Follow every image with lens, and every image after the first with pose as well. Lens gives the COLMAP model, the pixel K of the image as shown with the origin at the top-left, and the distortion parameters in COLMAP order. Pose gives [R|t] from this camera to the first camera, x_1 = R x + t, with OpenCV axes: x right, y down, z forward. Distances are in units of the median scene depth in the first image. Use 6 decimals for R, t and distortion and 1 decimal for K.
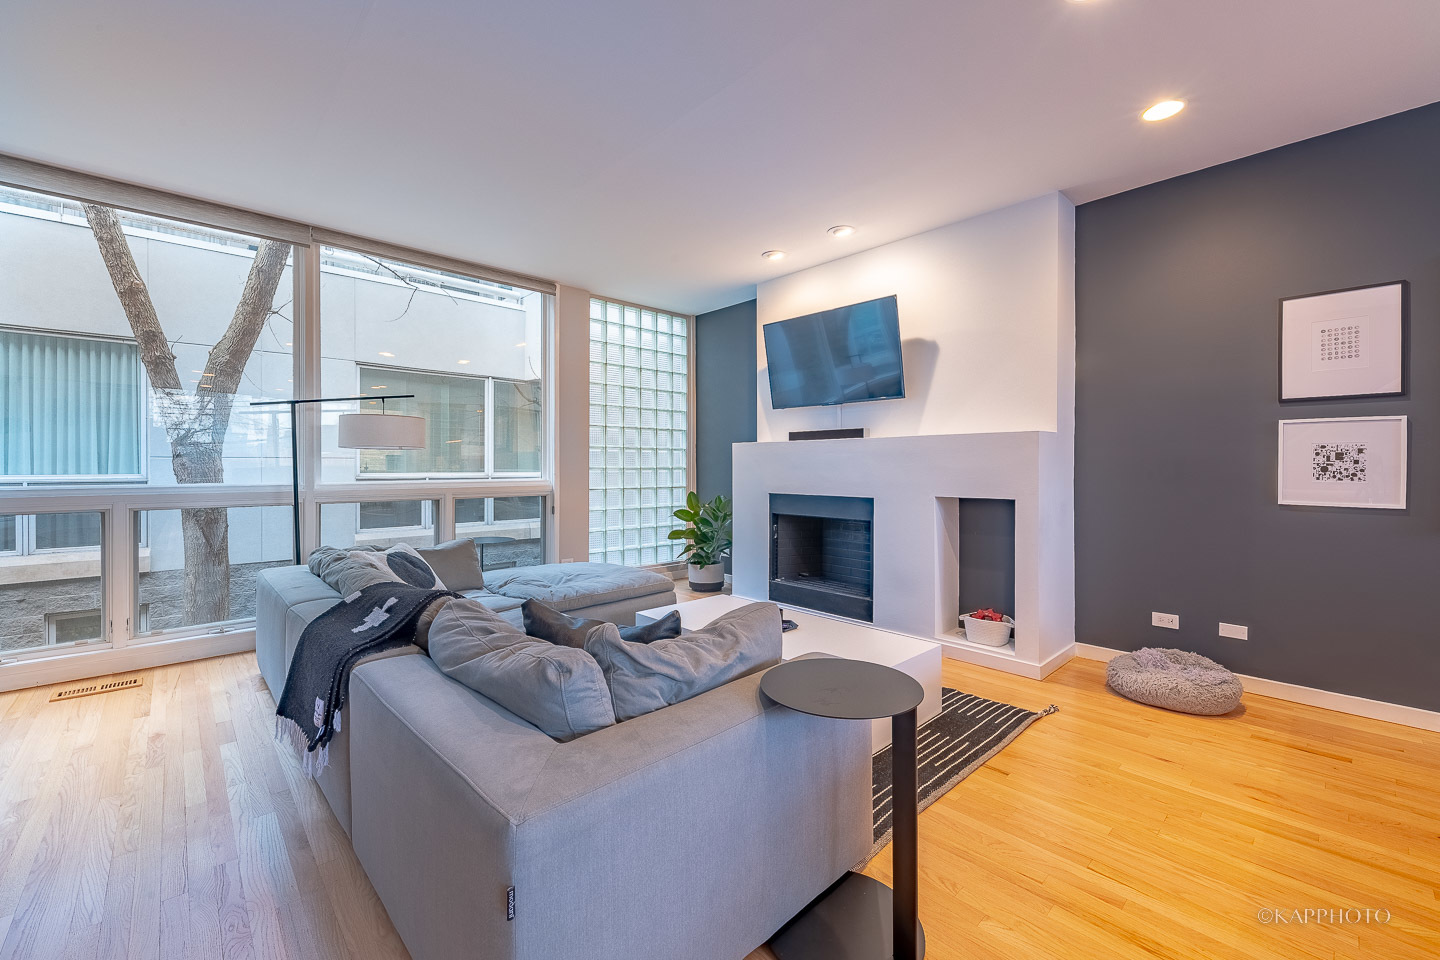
lens RADIAL K [[595.7, 0, 742.6], [0, 595.7, 463.0], [0, 0, 1]] dist [0.004871, -0.001215]
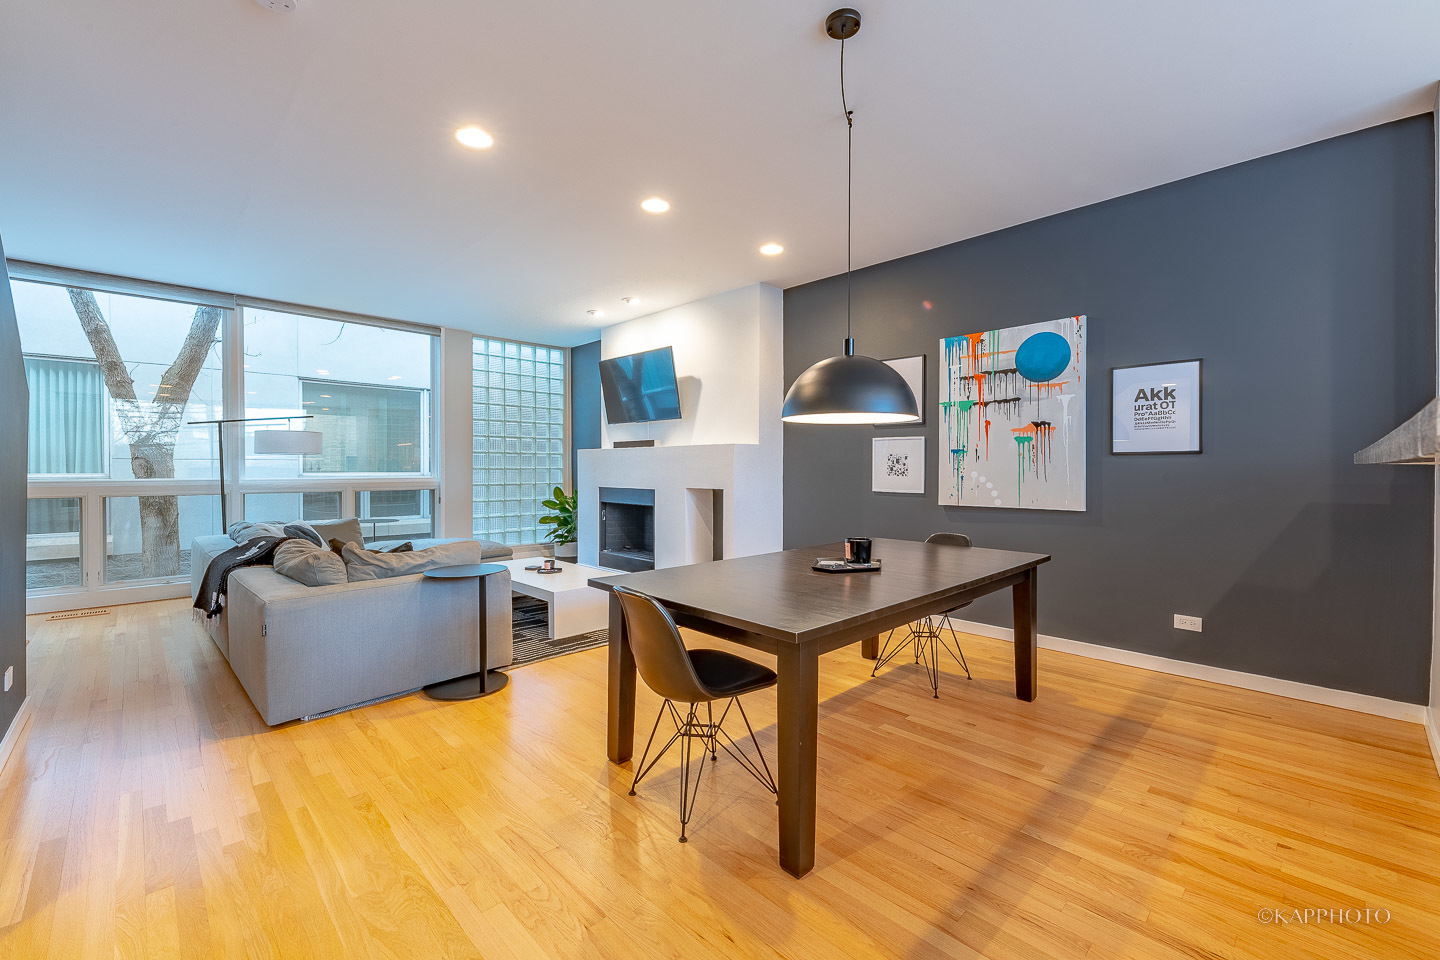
lens RADIAL K [[595.7, 0, 769.5], [0, 595.7, 468.4], [0, 0, 1]] dist [0.004871, -0.001215]
pose [[0.998512, 0.000869, 0.054525, 0.366028], [-0.001224, 0.999978, 0.006494, -0.000805], [-0.054518, -0.006551, 0.998491, -0.379134]]
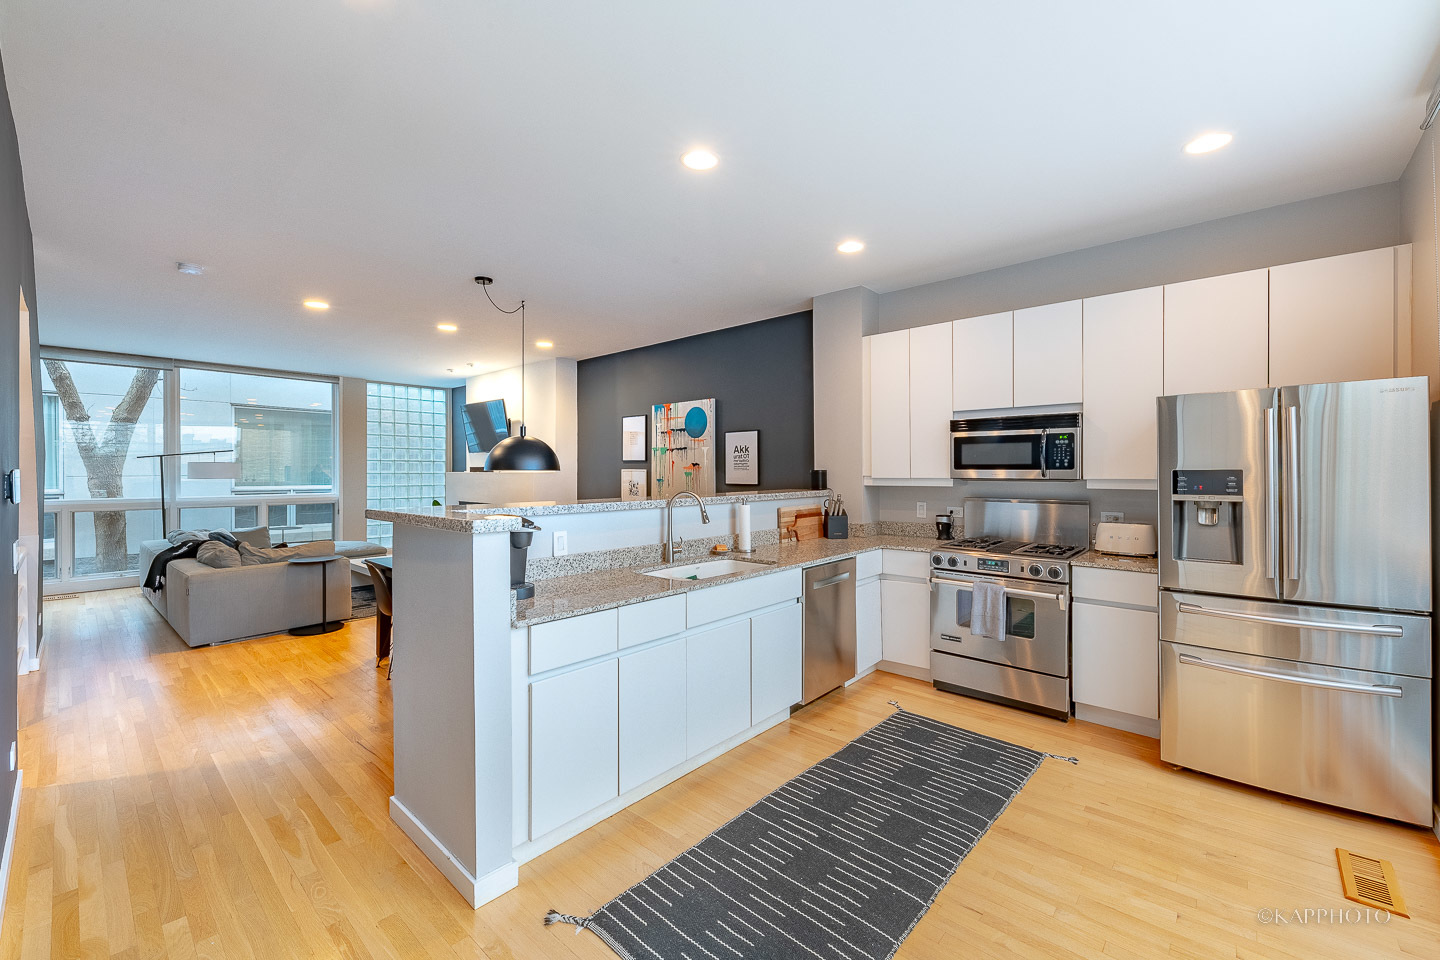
lens RADIAL K [[595.7, 0, 743.6], [0, 595.7, 462.2], [0, 0, 1]] dist [0.004871, -0.001215]
pose [[0.996161, -0.002059, 0.087513, 0.783349], [0.003026, 0.999936, -0.010919, -0.048064], [-0.087485, 0.011141, 0.996104, -0.899568]]
